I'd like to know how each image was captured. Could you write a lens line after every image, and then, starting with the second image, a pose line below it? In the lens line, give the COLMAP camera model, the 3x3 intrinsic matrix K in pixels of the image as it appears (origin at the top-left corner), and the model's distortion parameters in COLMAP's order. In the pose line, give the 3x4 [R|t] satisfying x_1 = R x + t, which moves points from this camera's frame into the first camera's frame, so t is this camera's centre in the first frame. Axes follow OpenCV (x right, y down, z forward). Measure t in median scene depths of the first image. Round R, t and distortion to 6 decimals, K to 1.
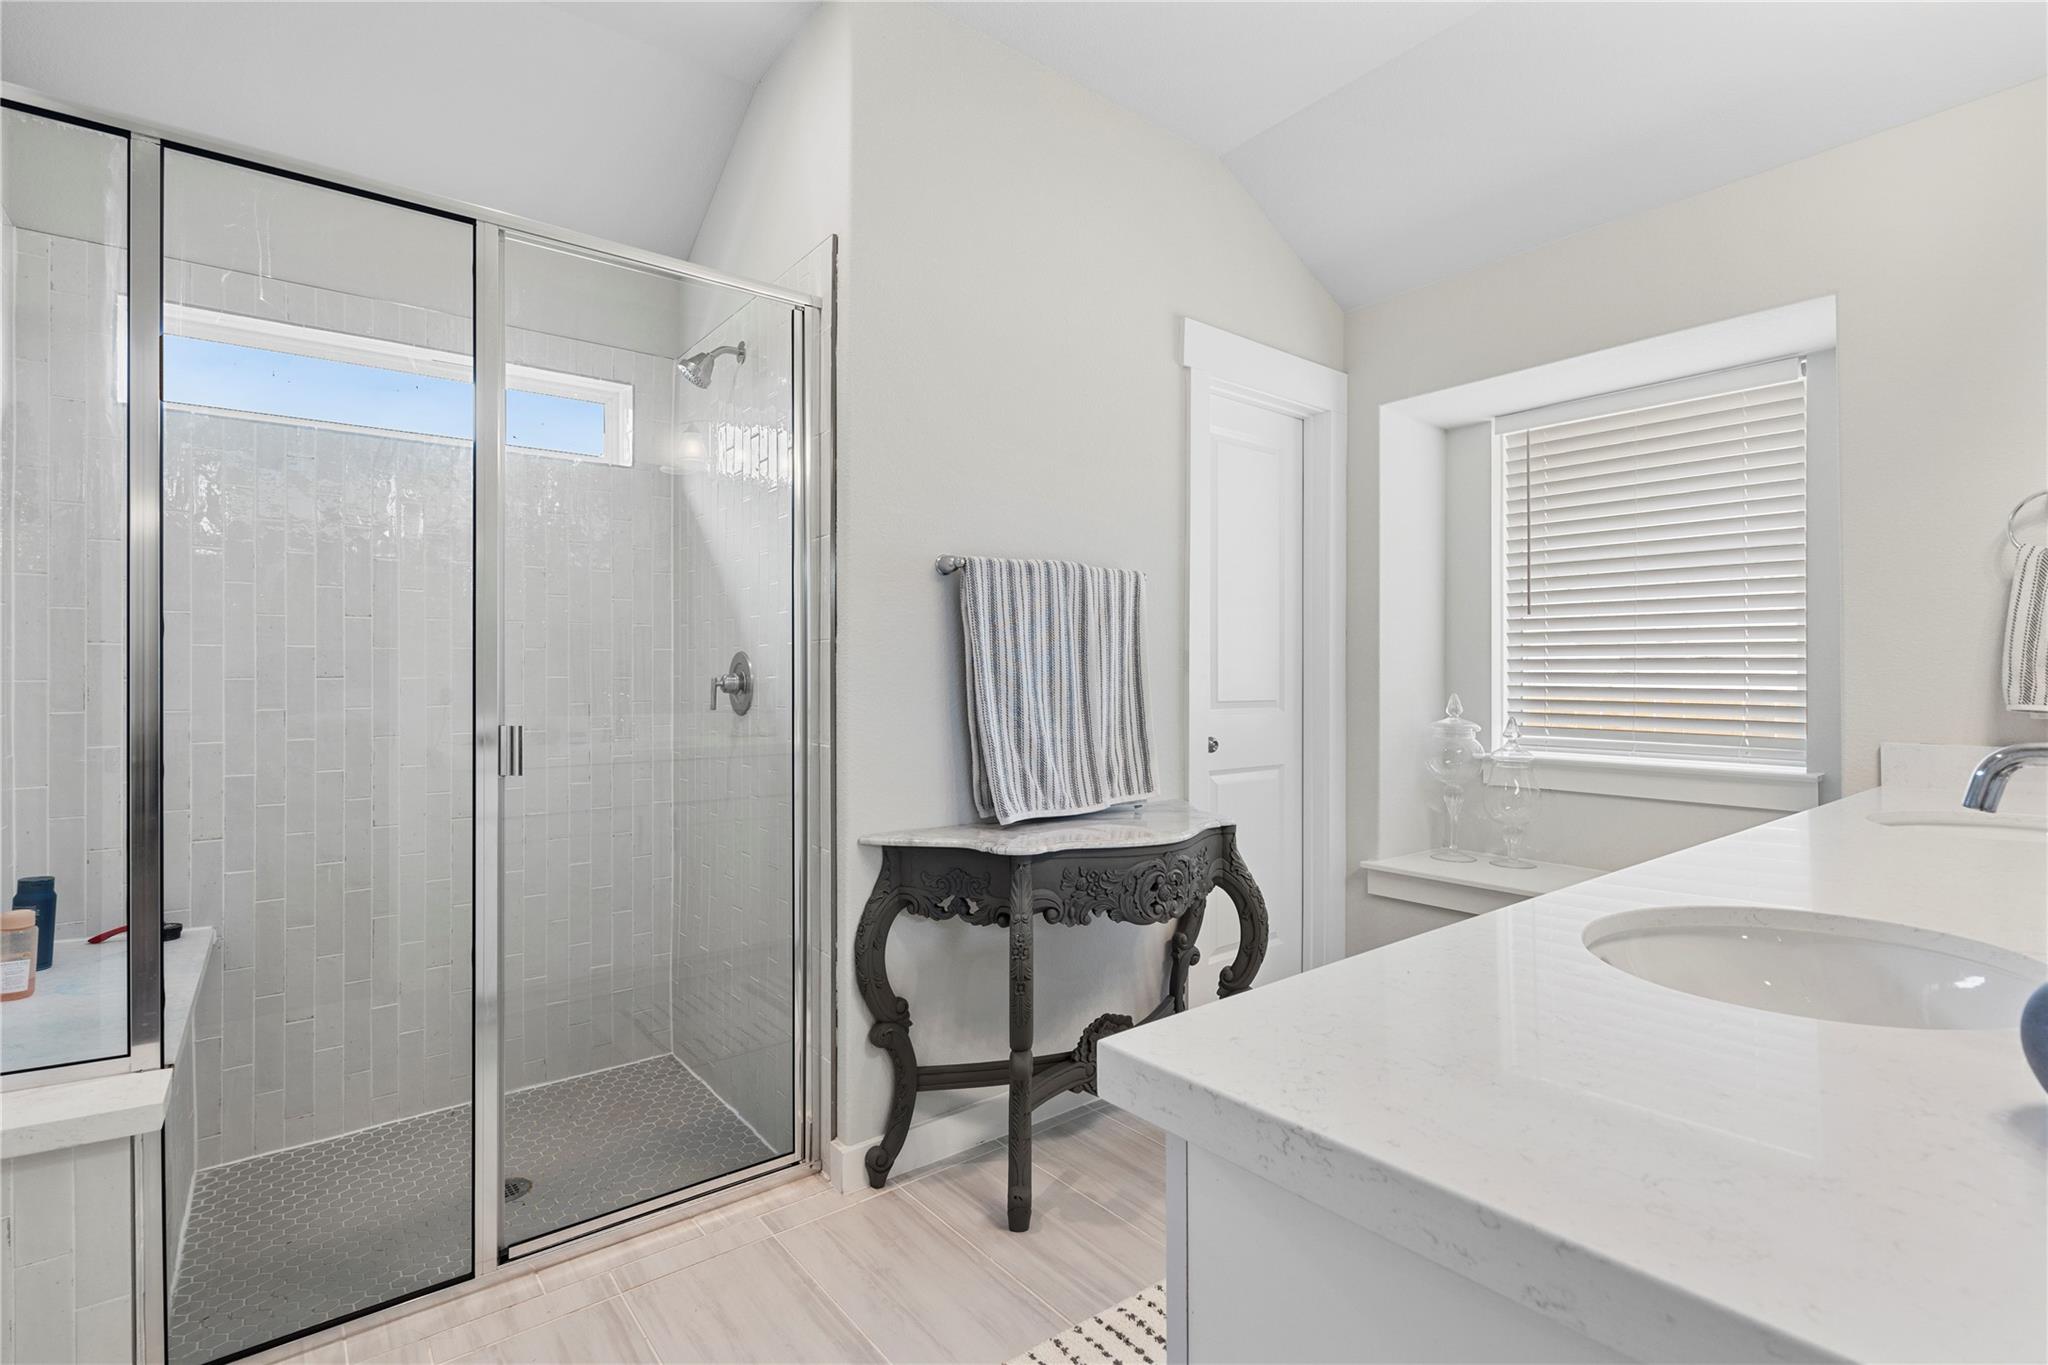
lens RADIAL K [[950.1, 0, 1009.3], [0, 950.1, 681.0], [0, 0, 1]] dist [-0.002844, 0.002121]
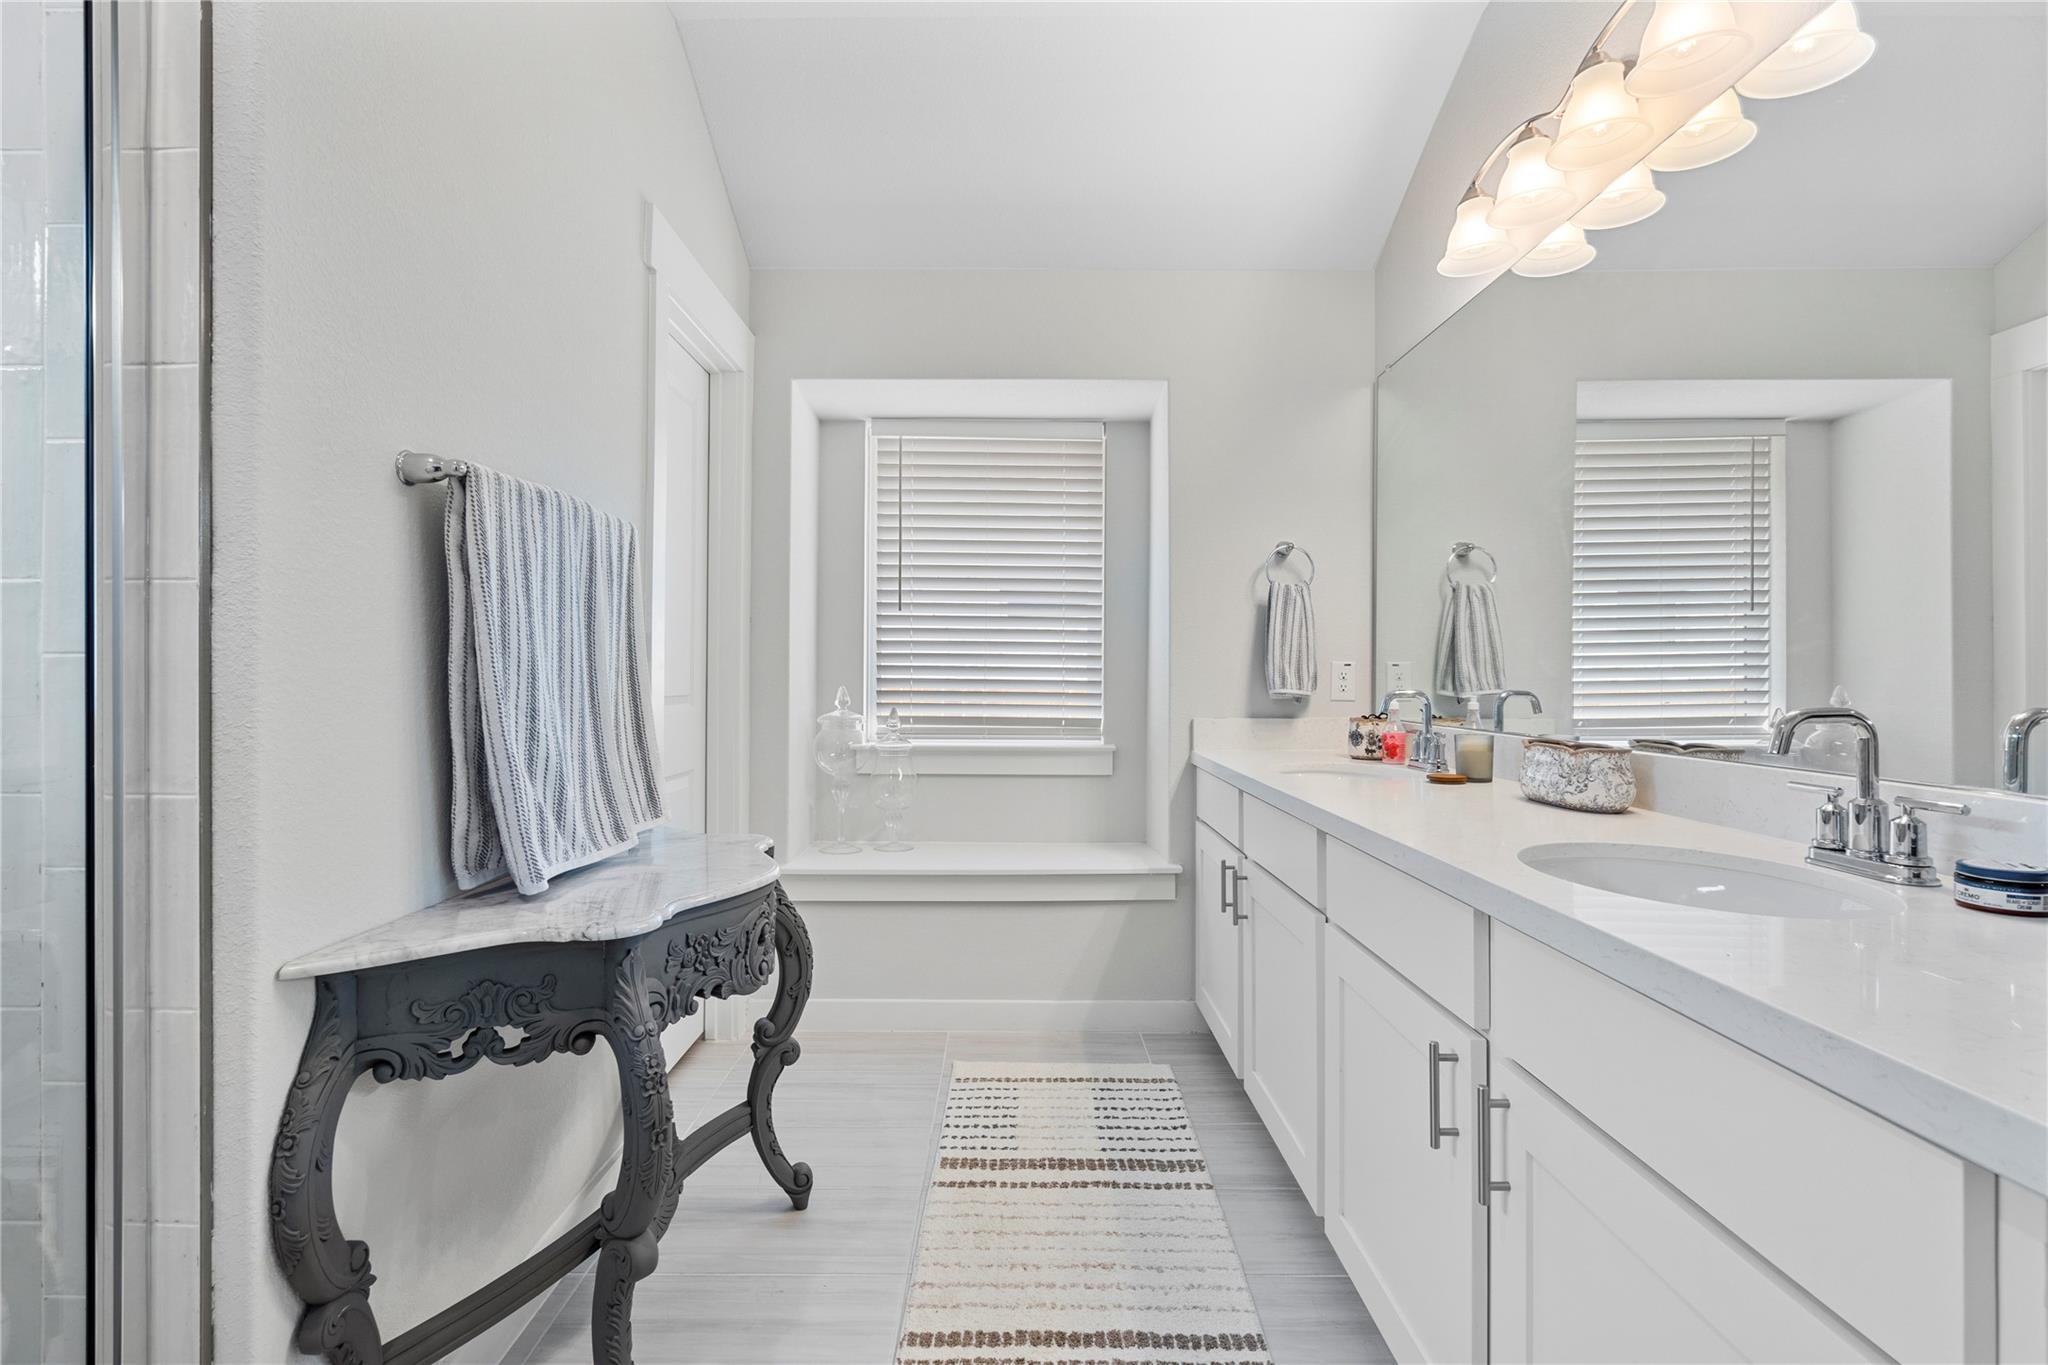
lens RADIAL K [[950.1, 0, 1021.4], [0, 950.1, 680.3], [0, 0, 1]] dist [-0.002844, 0.002121]
pose [[0.614538, -0.001729, 0.788885, -0.305427], [-0.001540, 0.999993, 0.003391, 0.005591], [-0.788886, -0.003299, 0.614531, 0.351485]]
